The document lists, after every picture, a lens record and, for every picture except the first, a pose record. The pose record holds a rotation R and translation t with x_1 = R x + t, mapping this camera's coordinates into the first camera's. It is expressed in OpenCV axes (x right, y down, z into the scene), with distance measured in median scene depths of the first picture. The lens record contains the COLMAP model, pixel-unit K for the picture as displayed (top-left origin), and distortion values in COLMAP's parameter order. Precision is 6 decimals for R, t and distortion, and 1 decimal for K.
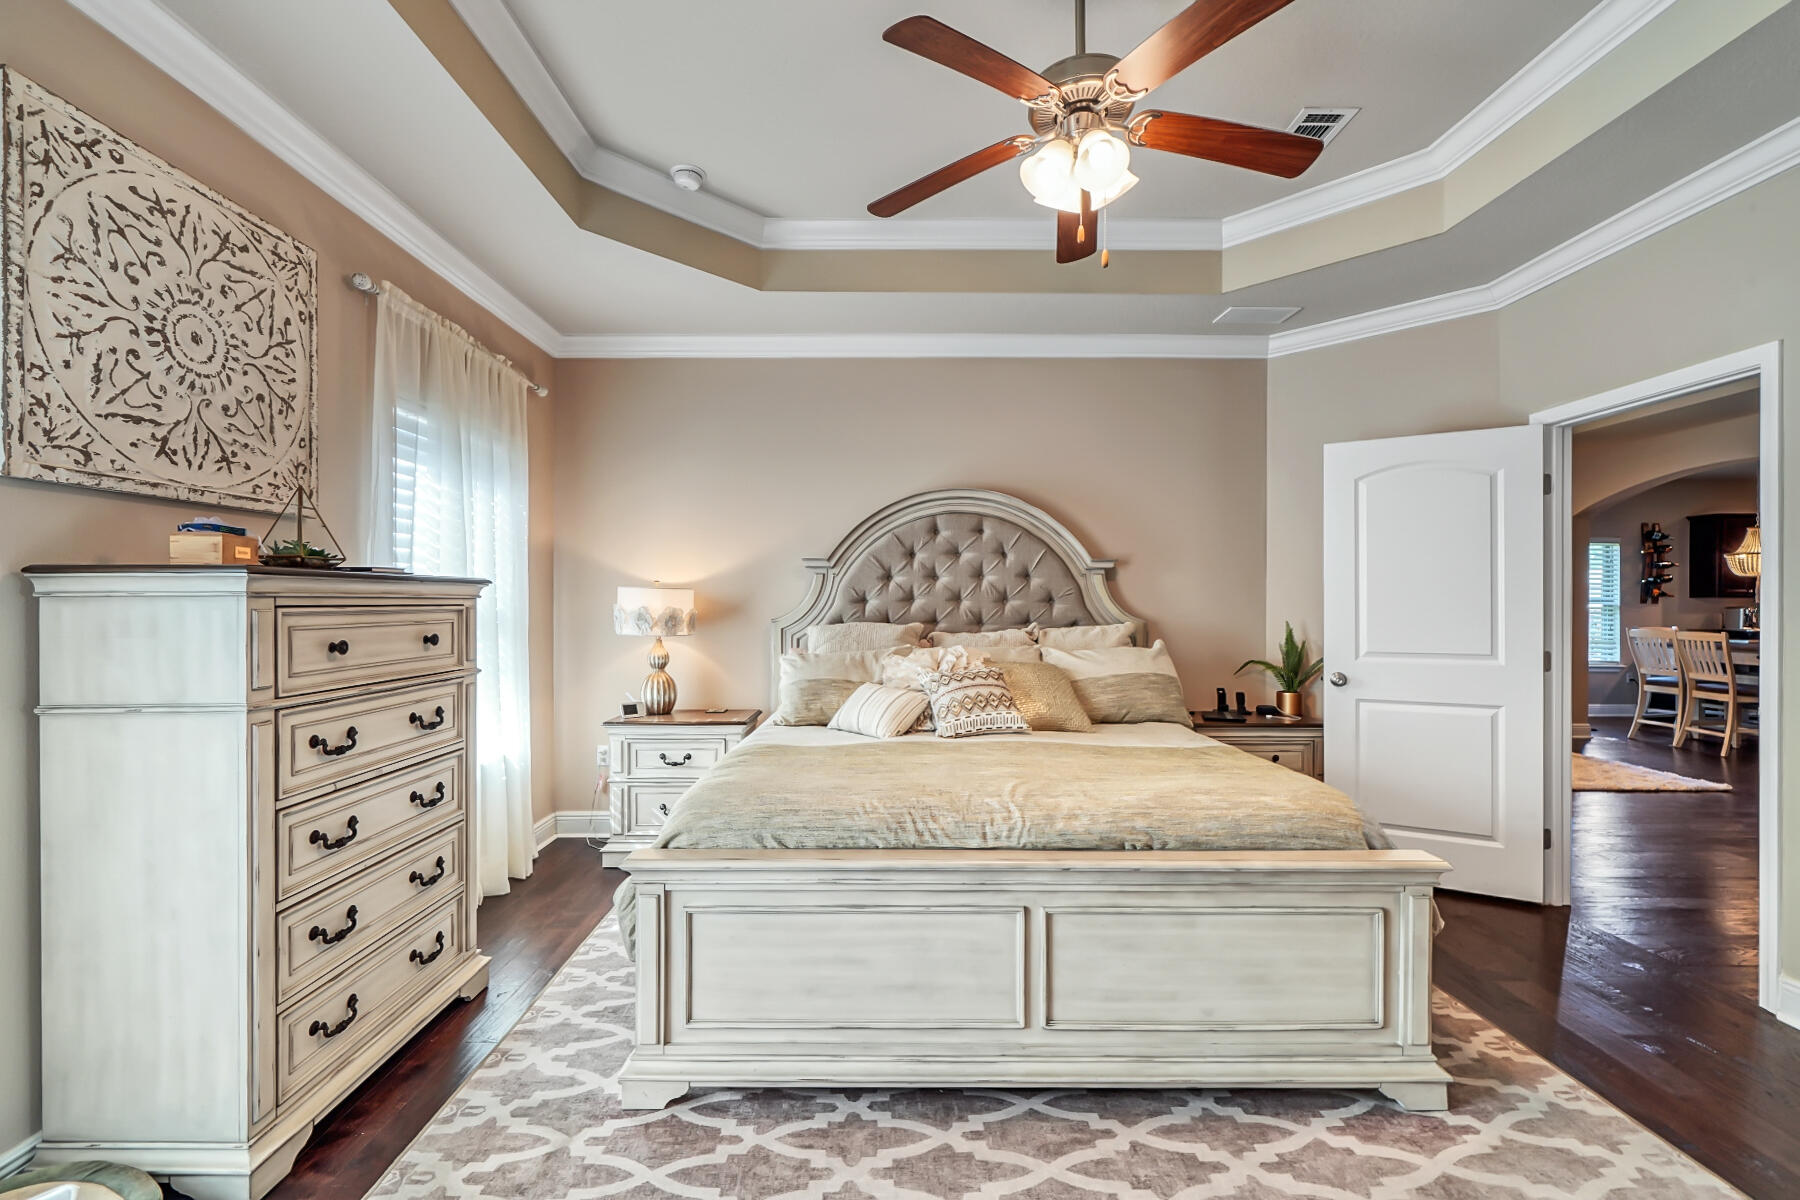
lens RADIAL K [[711.6, 0, 907.5], [0, 711.6, 602.1], [0, 0, 1]] dist [0.001807, -0.000104]
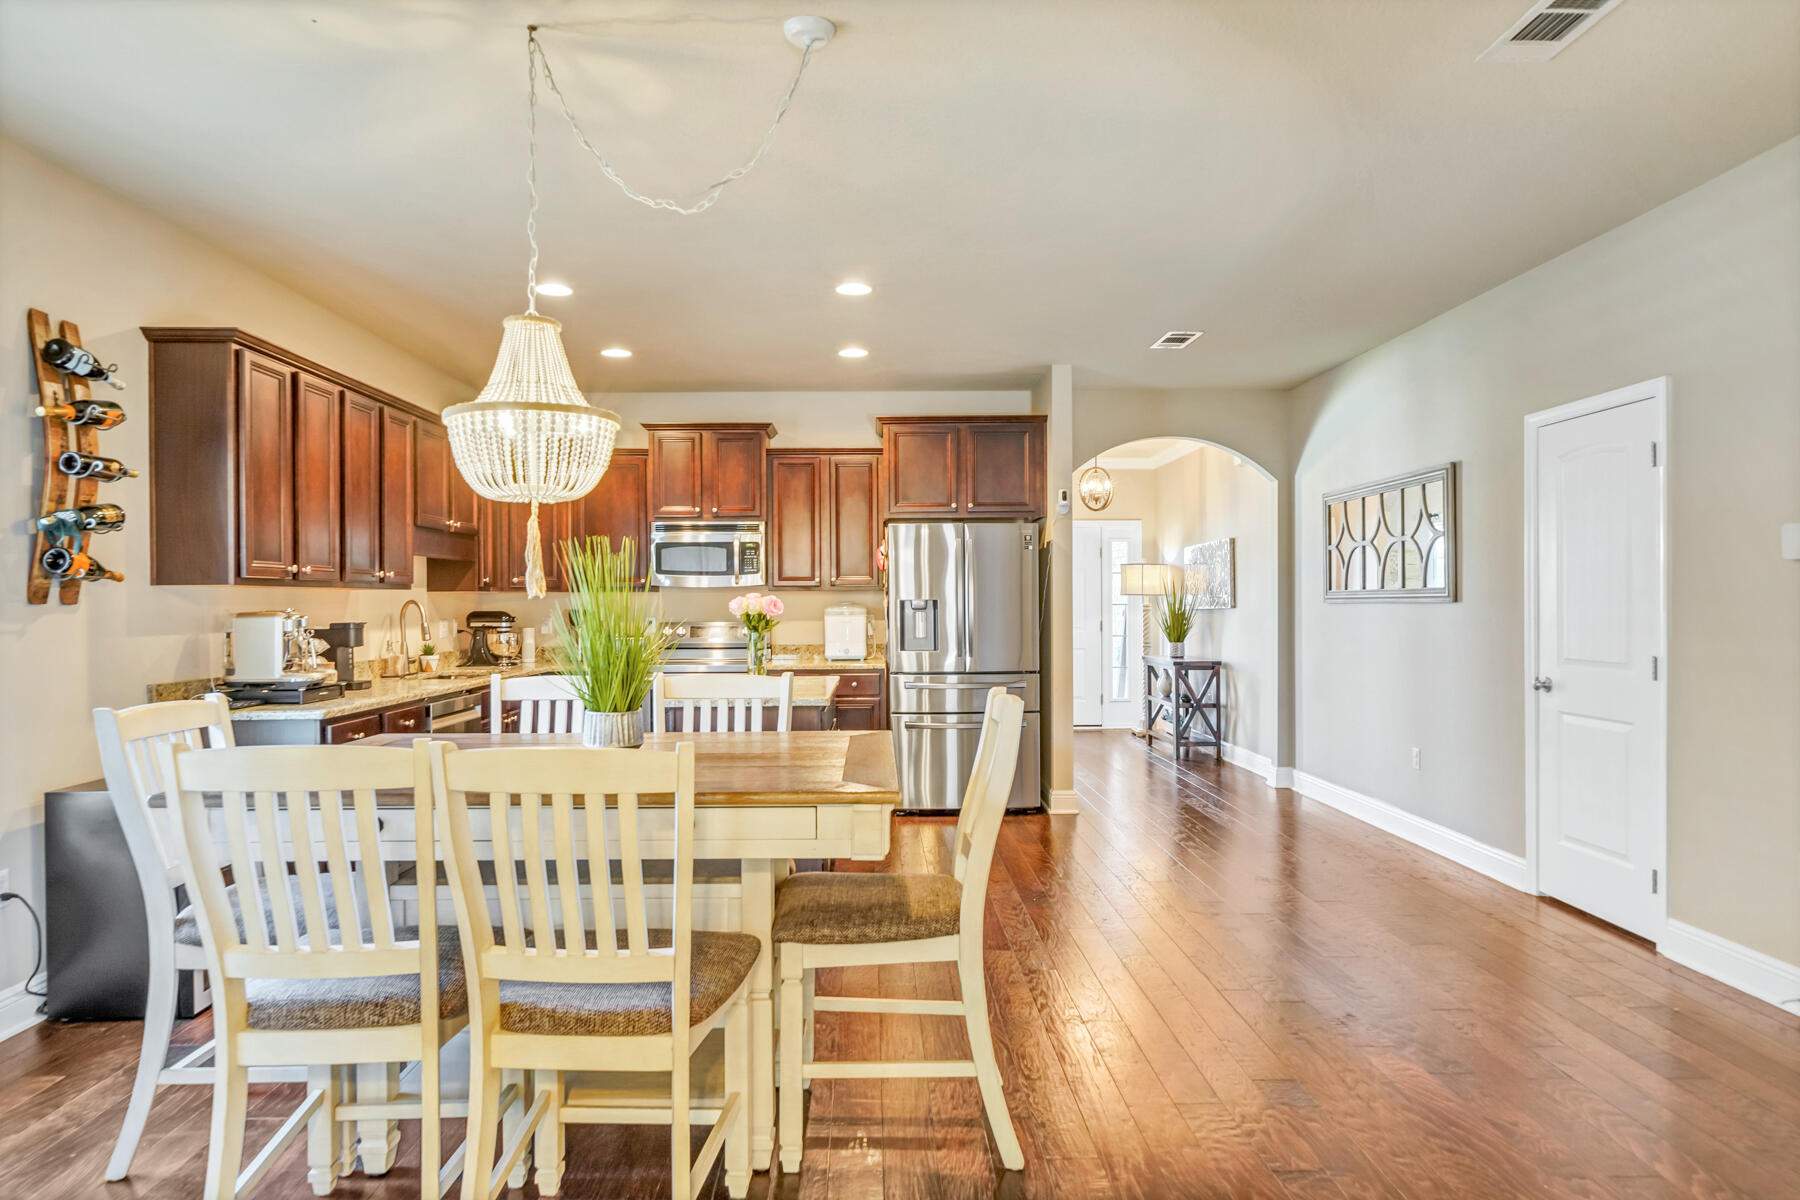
lens RADIAL K [[1033.5, 0, 899.5], [0, 1033.5, 608.9], [0, 0, 1]] dist [-0.001050, -0.000418]
pose [[-0.063673, -0.006681, 0.997948, 0.628833], [0.007362, 0.999947, 0.007164, 0.003457], [-0.997944, 0.007803, -0.063620, 0.708704]]
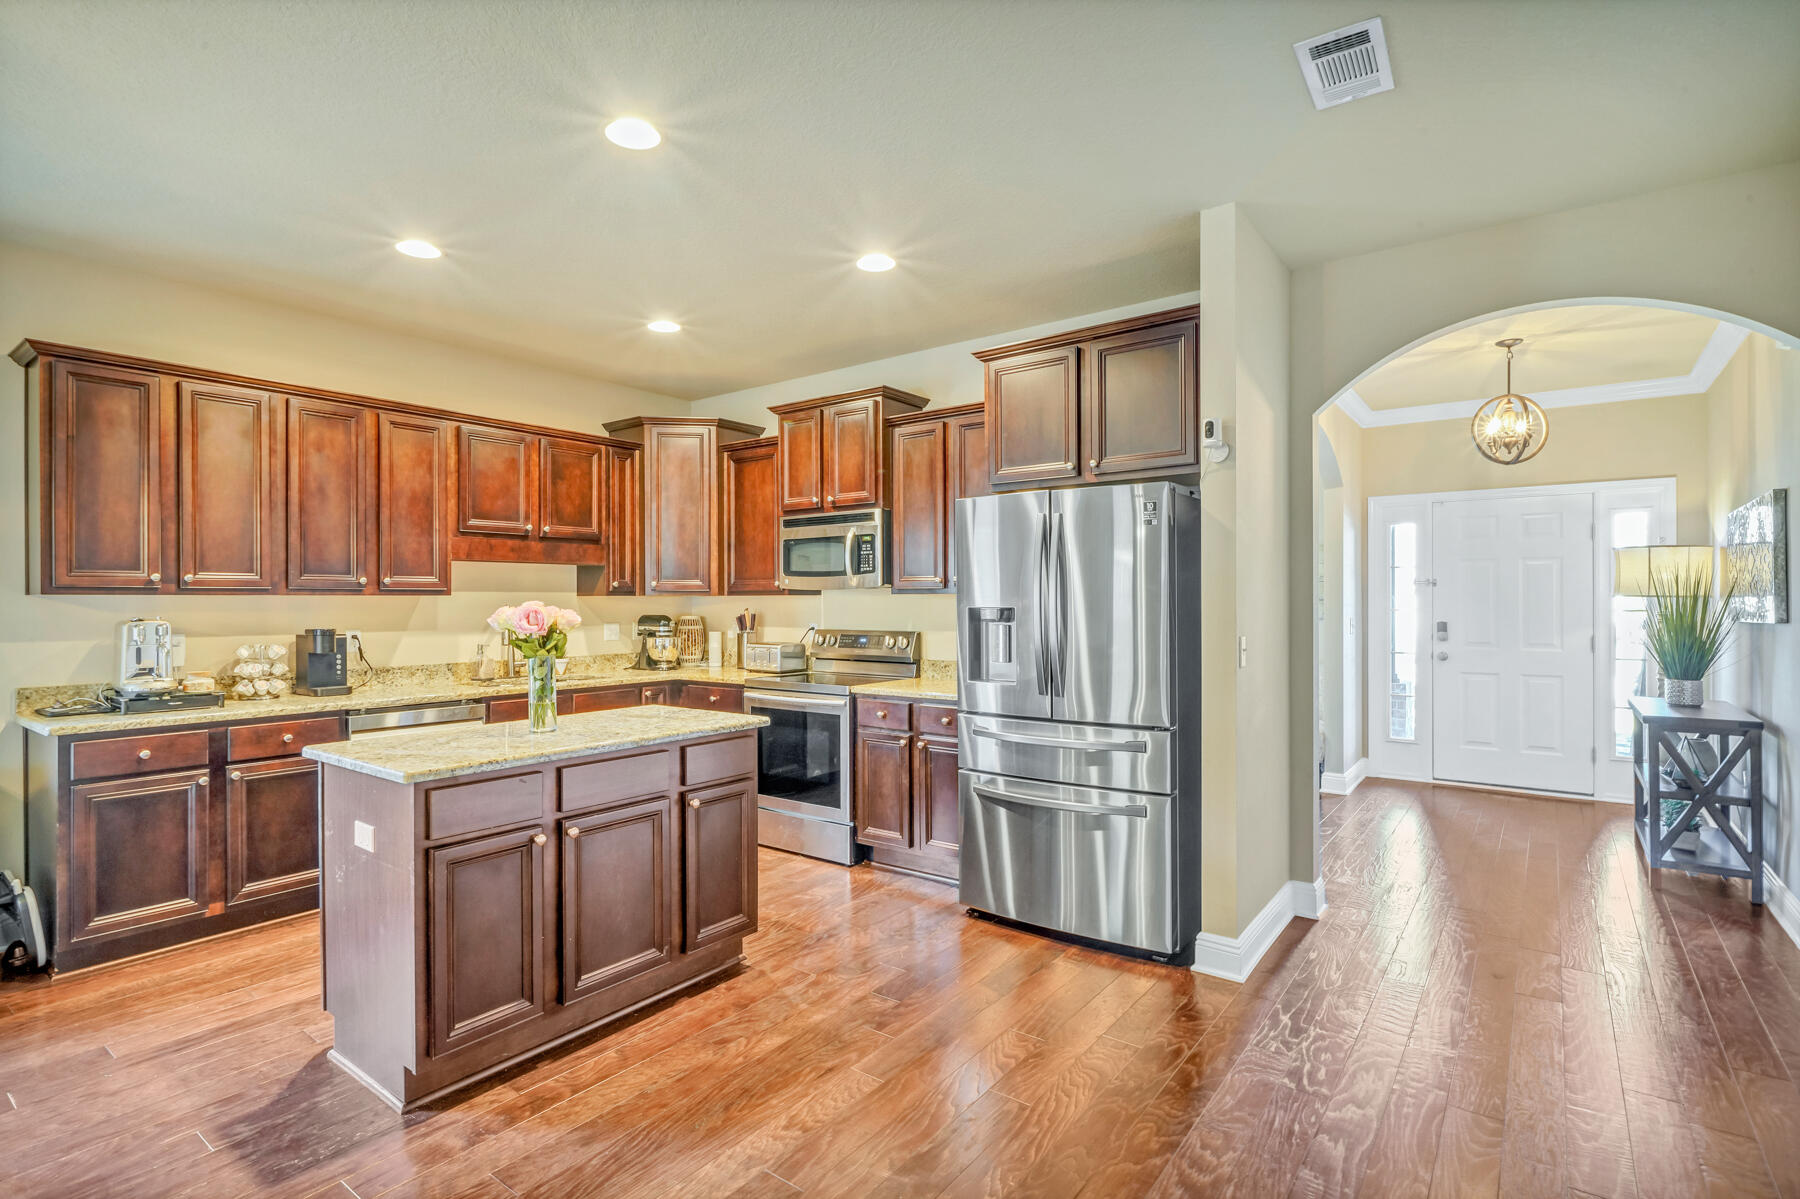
lens RADIAL K [[869.5, 0, 885.1], [0, 869.5, 596.8], [0, 0, 1]] dist [-0.008933, 0.000644]
pose [[0.567339, 0.001105, 0.823483, 1.003485], [0.004677, 0.999979, -0.004564, -0.001489], [-0.823471, 0.006441, 0.567322, 0.439750]]
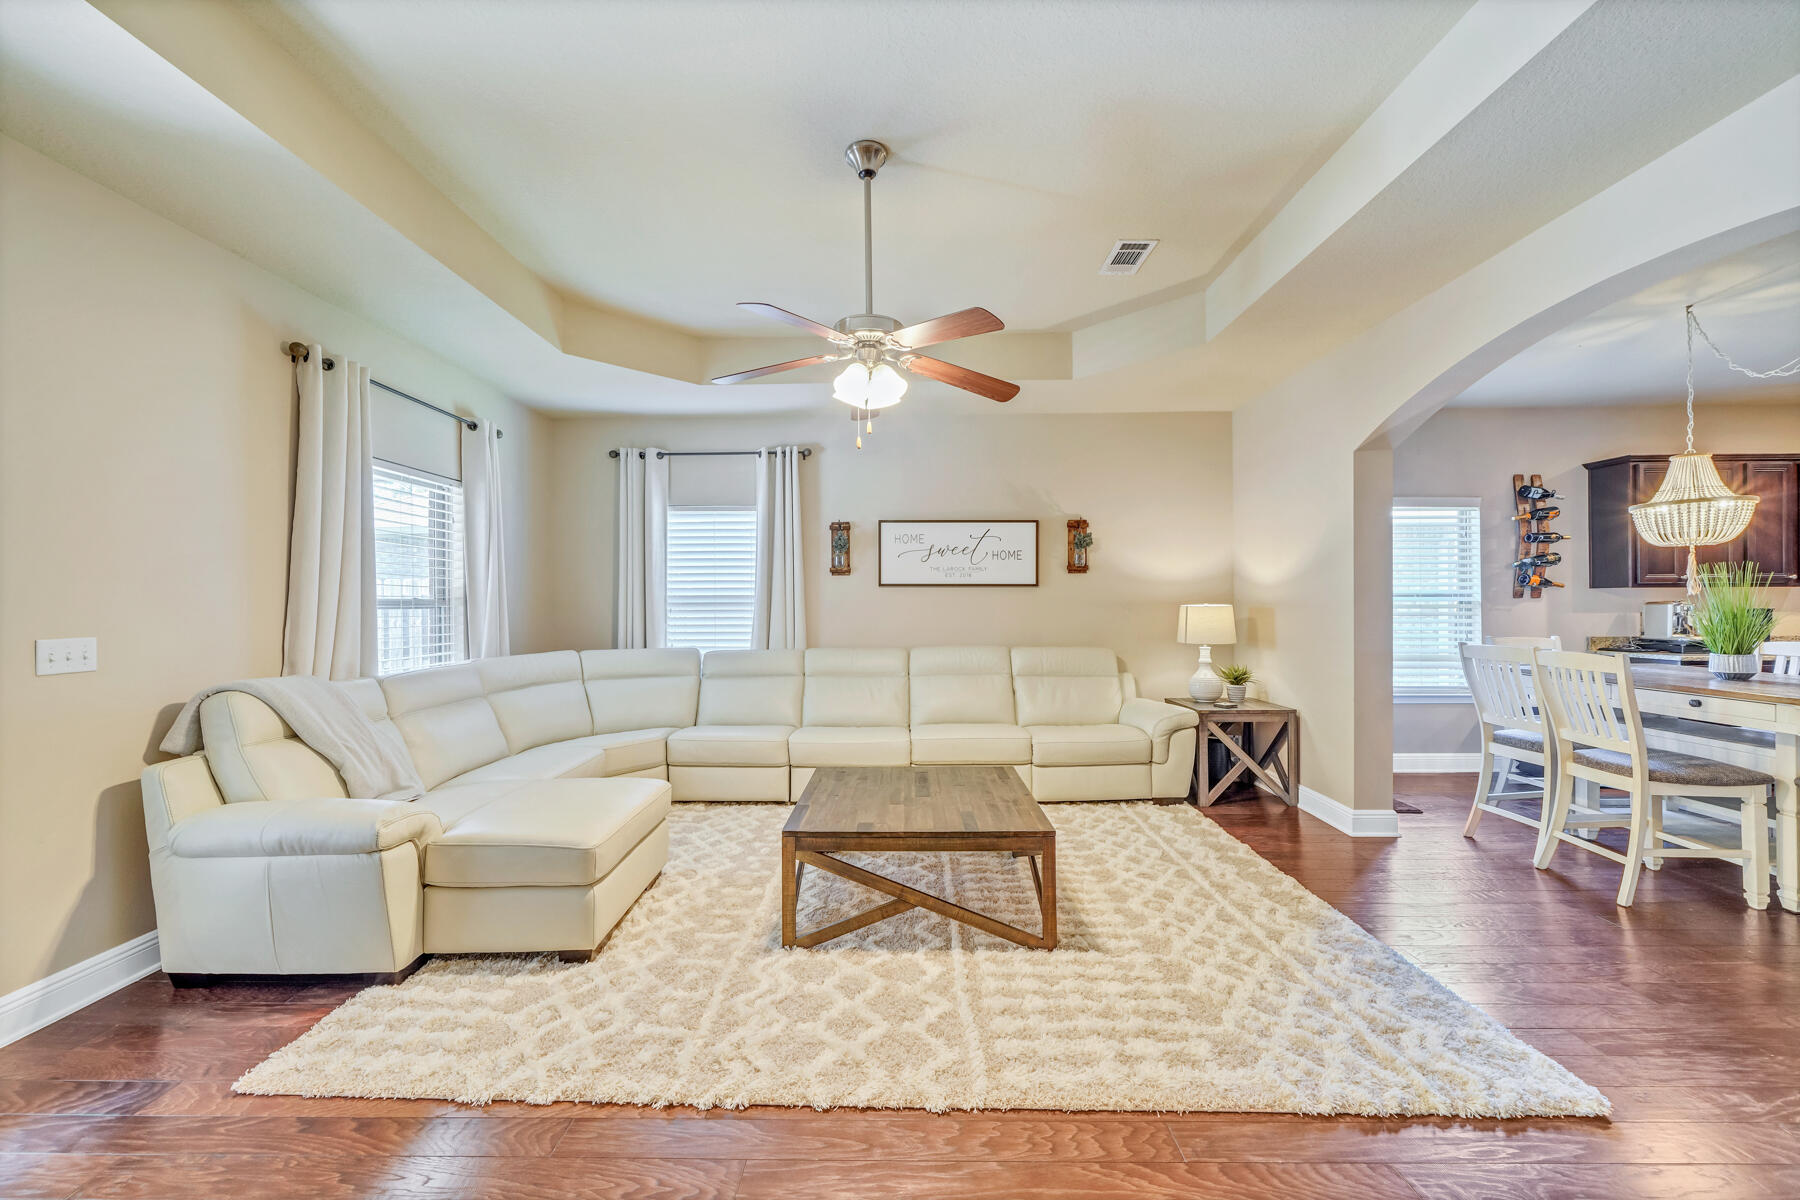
lens RADIAL K [[690.3, 0, 890.3], [0, 690.3, 605.4], [0, 0, 1]] dist [0.013823, 0.000071]
pose [[0.999851, -0.012721, 0.011670, 0.461951], [0.012748, 0.999916, -0.002197, 0.002581], [-0.011641, 0.002346, 0.999929, 0.378389]]
